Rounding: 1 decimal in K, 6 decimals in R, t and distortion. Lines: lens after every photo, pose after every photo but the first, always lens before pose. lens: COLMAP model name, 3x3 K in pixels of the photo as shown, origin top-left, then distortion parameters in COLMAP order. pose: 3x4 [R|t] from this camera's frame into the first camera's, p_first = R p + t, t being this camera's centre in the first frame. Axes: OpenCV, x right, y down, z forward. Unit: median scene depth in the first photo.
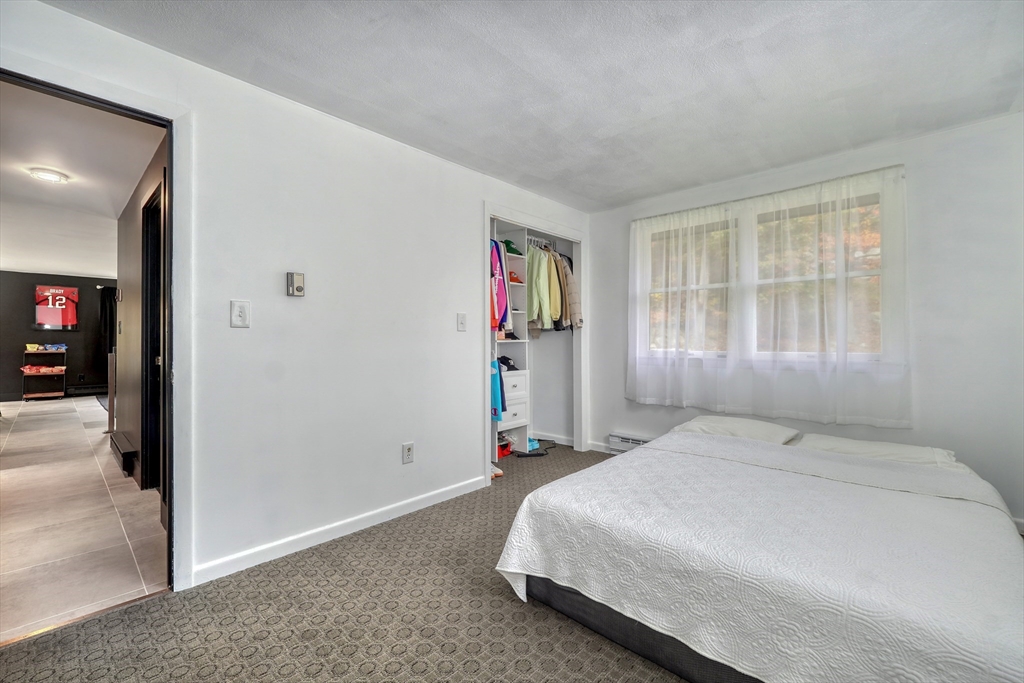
lens RADIAL K [[444.8, 0, 514.0], [0, 444.8, 336.2], [0, 0, 1]] dist [-0.031012, -0.000027]
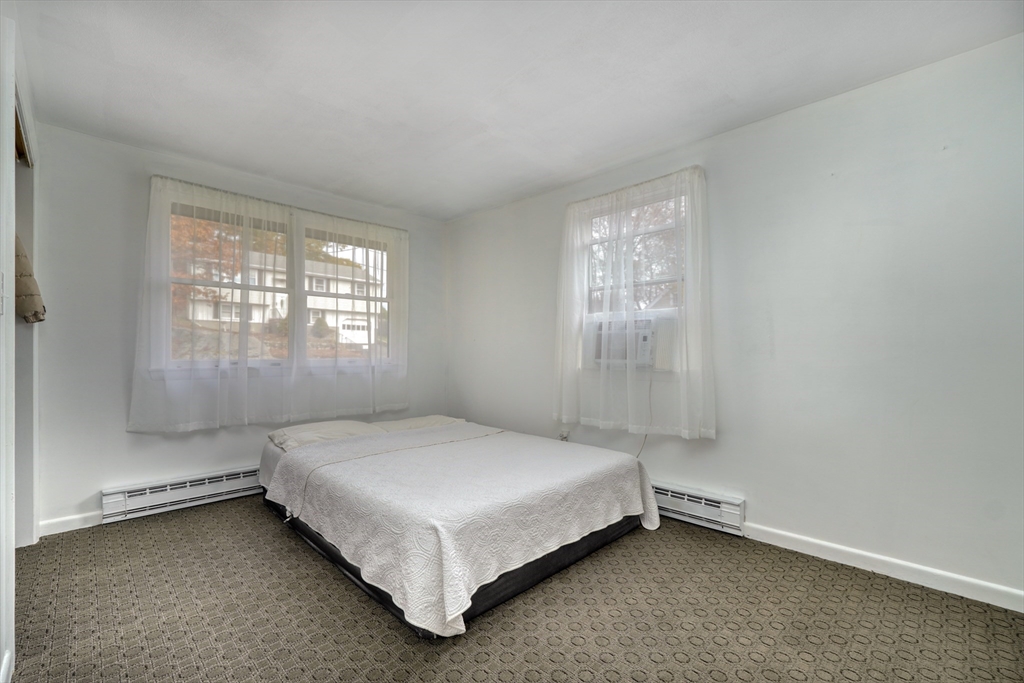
lens RADIAL K [[439.6, 0, 513.3], [0, 439.6, 354.3], [0, 0, 1]] dist [-0.029570, -0.000052]
pose [[0.001680, -0.001889, 0.999997, -0.578508], [-0.009698, 0.999951, 0.001905, 0.020806], [-0.999952, -0.009701, 0.001662, 0.606406]]
